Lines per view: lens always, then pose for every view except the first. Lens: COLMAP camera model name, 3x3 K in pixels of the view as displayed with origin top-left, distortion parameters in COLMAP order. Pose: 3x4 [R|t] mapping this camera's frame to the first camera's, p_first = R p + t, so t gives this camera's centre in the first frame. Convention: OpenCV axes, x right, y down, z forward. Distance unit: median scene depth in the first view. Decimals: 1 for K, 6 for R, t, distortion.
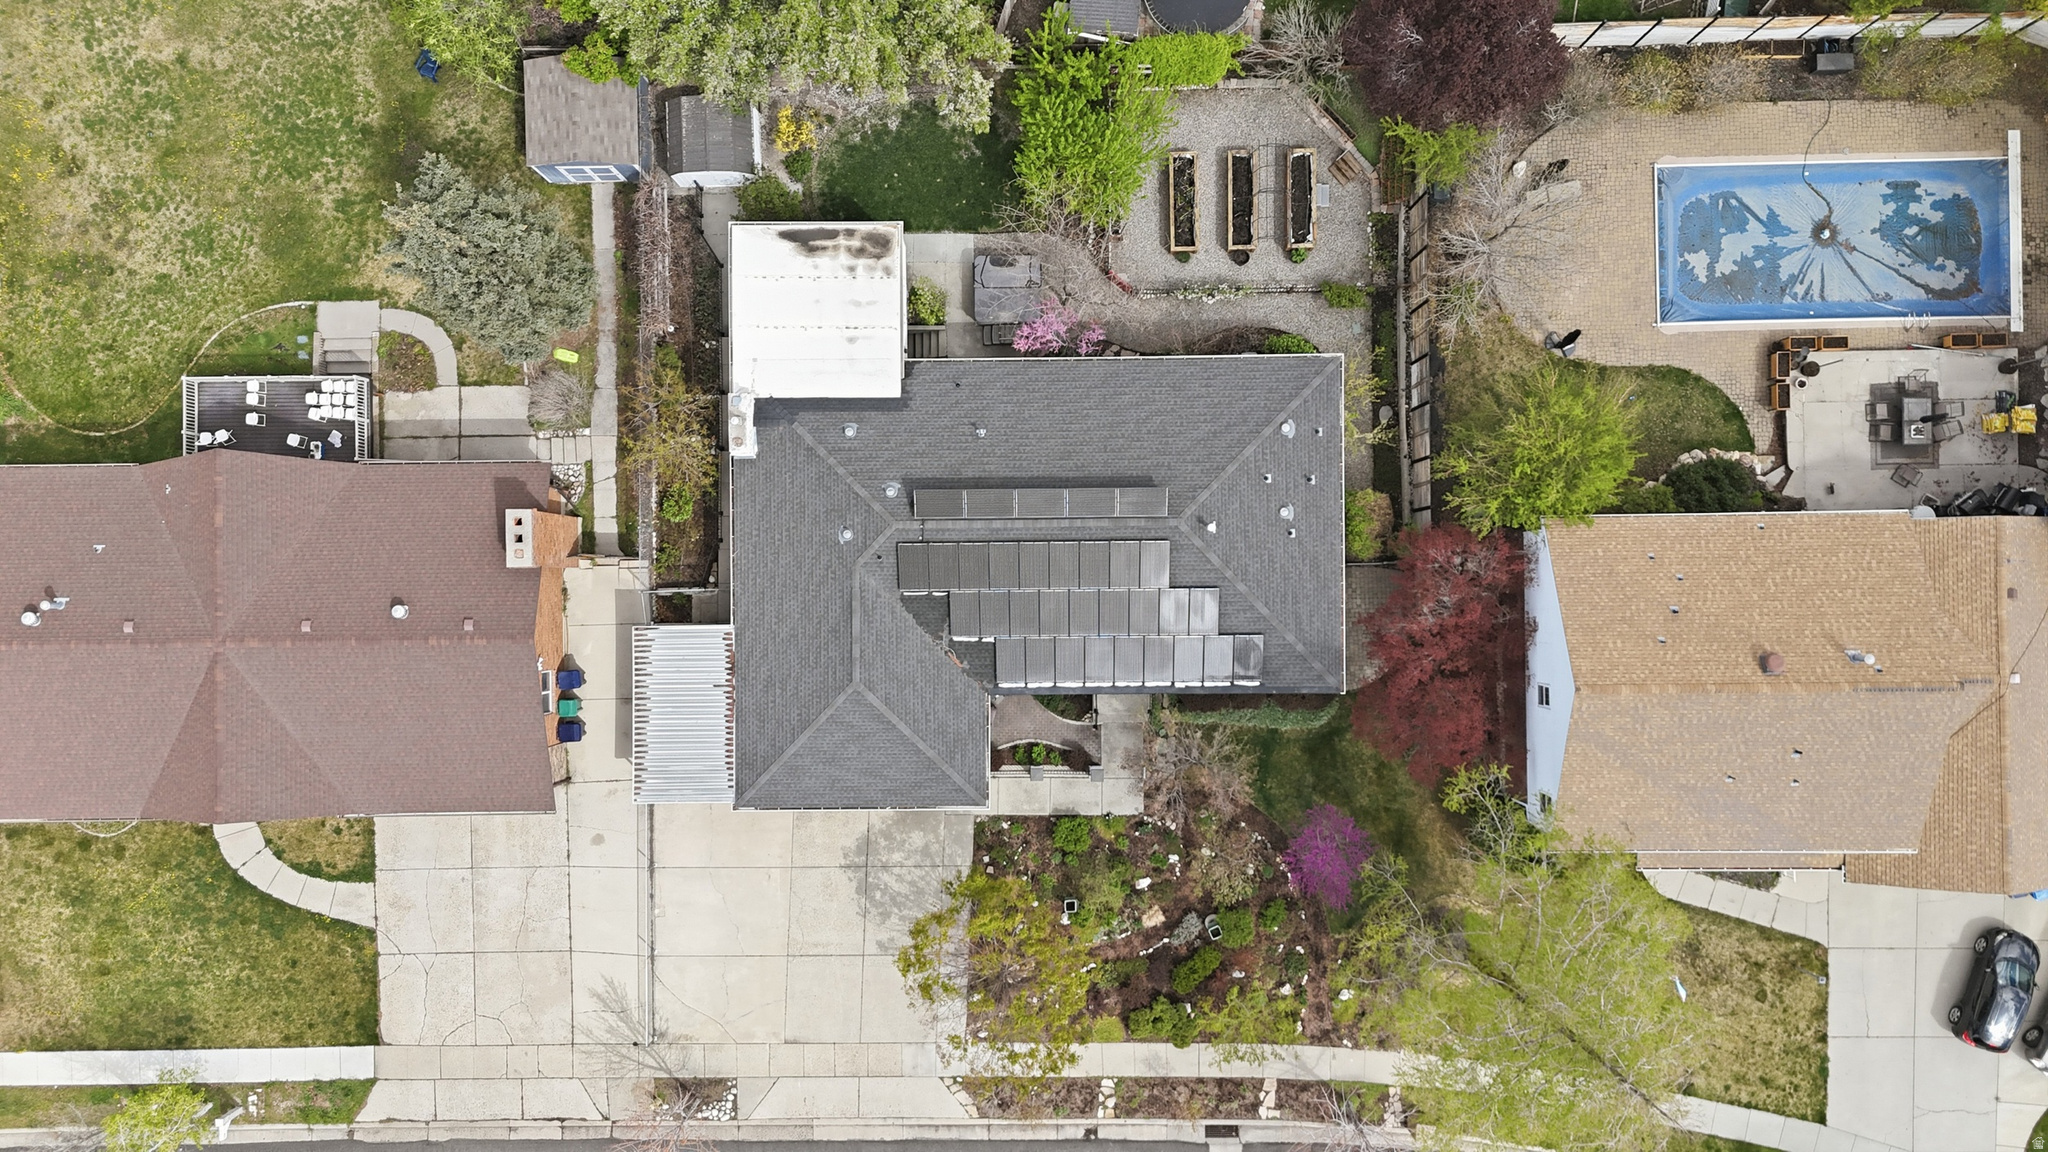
lens RADIAL K [[1502.4, 0, 1024.8], [0, 1502.4, 578.7], [0, 0, 1]] dist [0.074409, -0.062565]
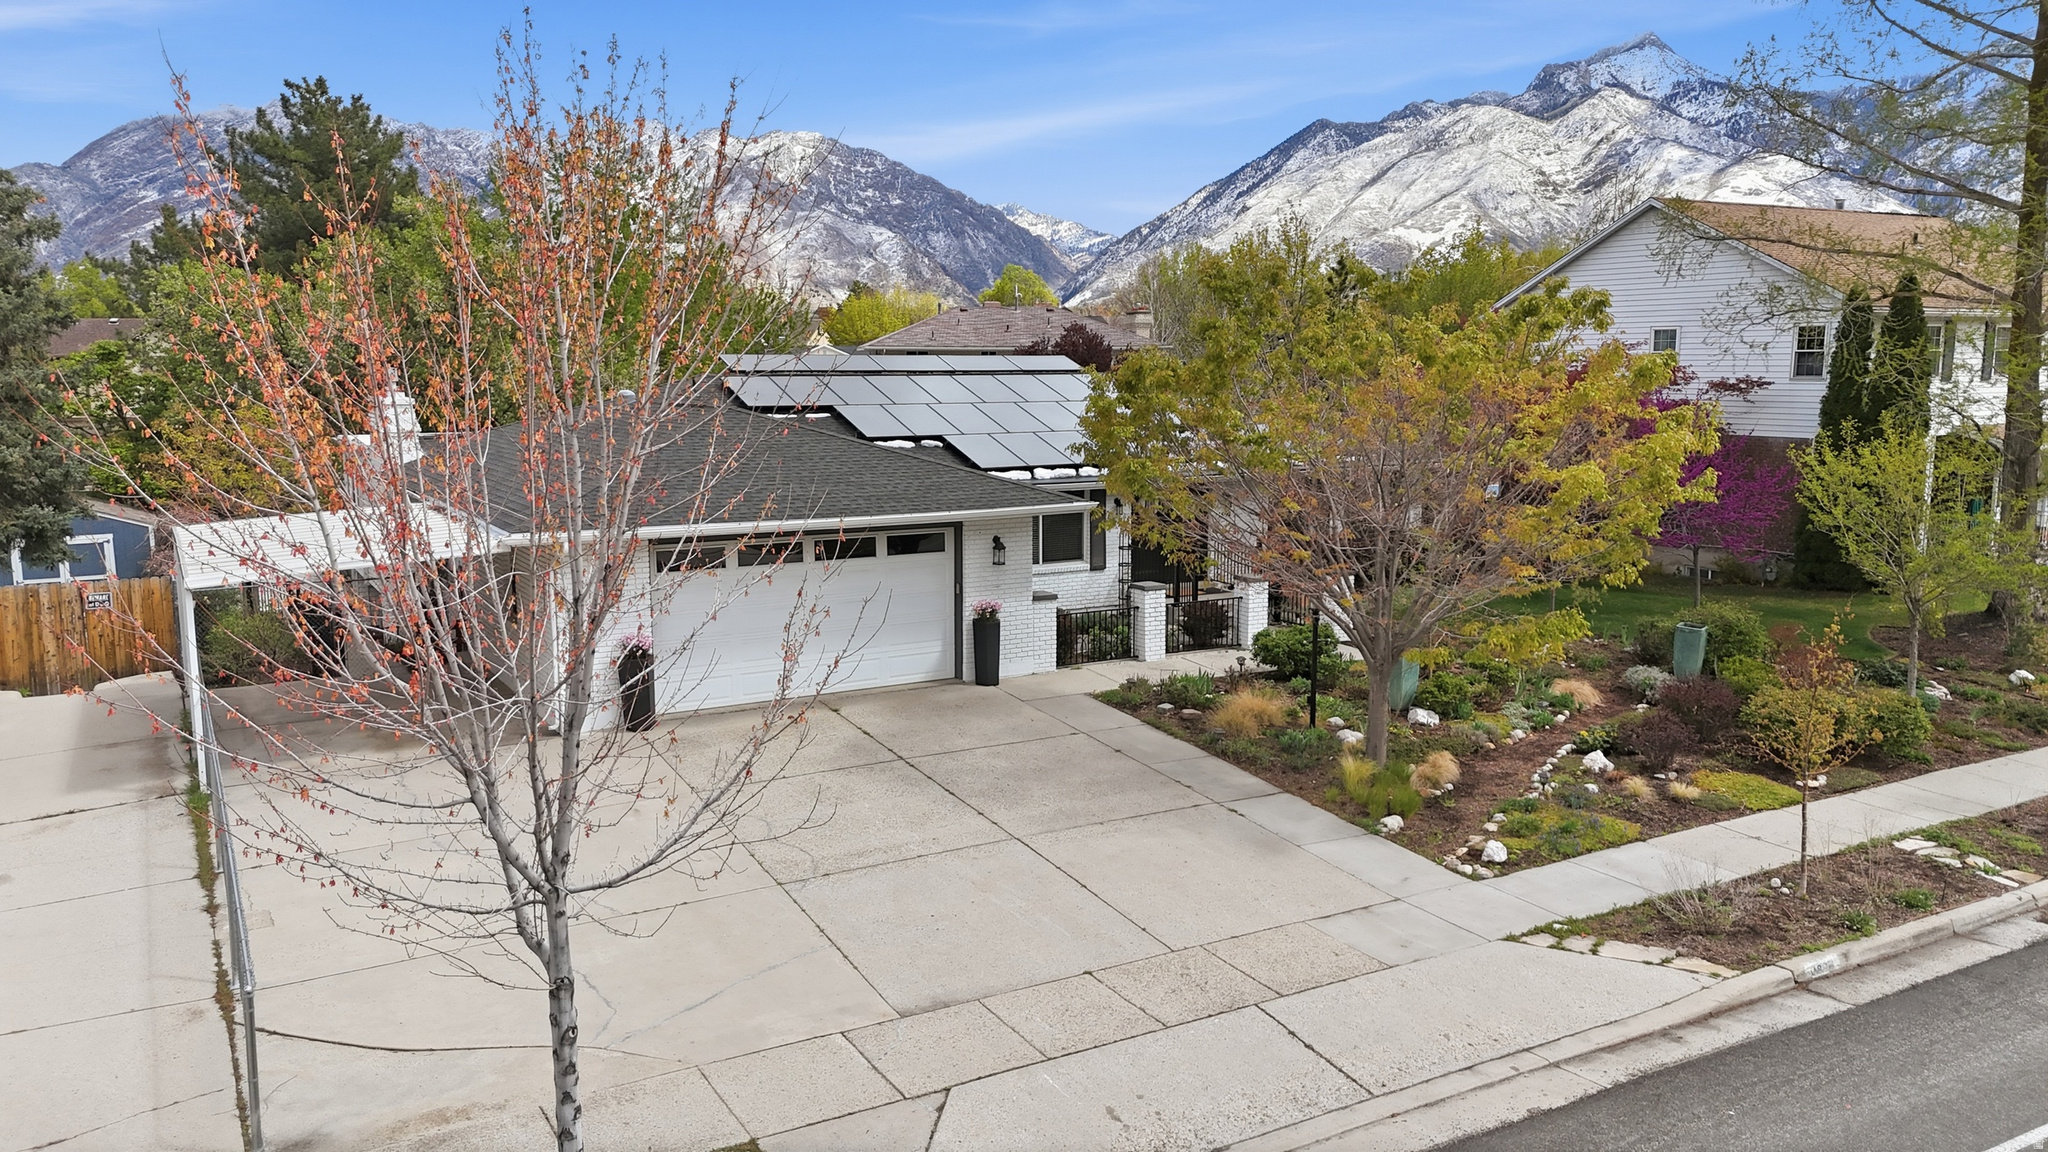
lens RADIAL K [[1502.4, 0, 1024.8], [0, 1502.4, 578.7], [0, 0, 1]] dist [0.074409, -0.062565]
pose [[0.869401, -0.063437, 0.490018, -0.249917], [0.493985, 0.133611, -0.859143, 0.503061], [-0.010970, 0.989001, 0.147498, 0.902300]]
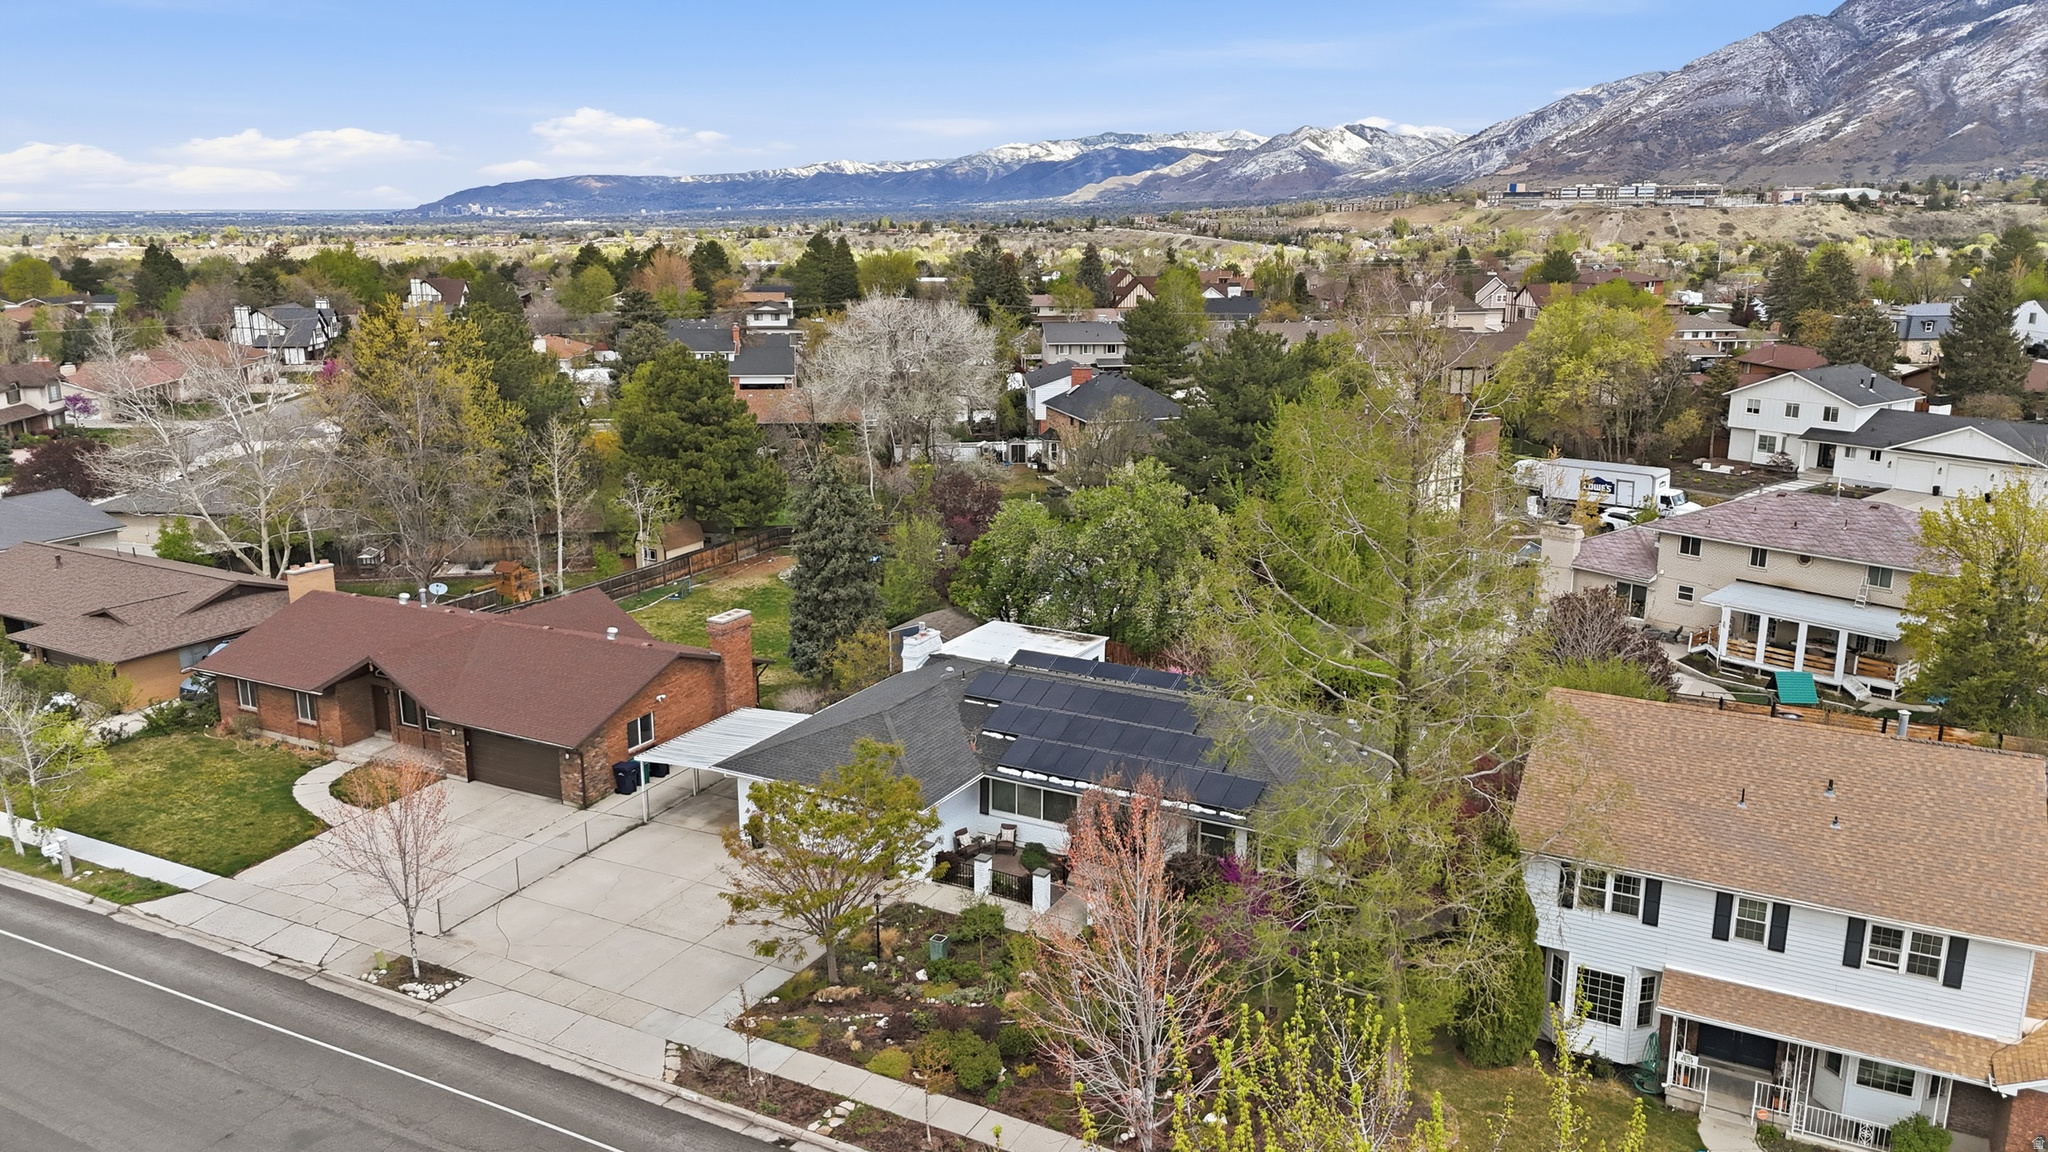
lens RADIAL K [[1502.4, 0, 1024.8], [0, 1502.4, 578.7], [0, 0, 1]] dist [0.074409, -0.062565]
pose [[0.879528, 0.125013, -0.459133, 0.416166], [-0.475811, 0.219068, -0.851829, 0.835303], [-0.005909, 0.967668, 0.252159, 0.588311]]
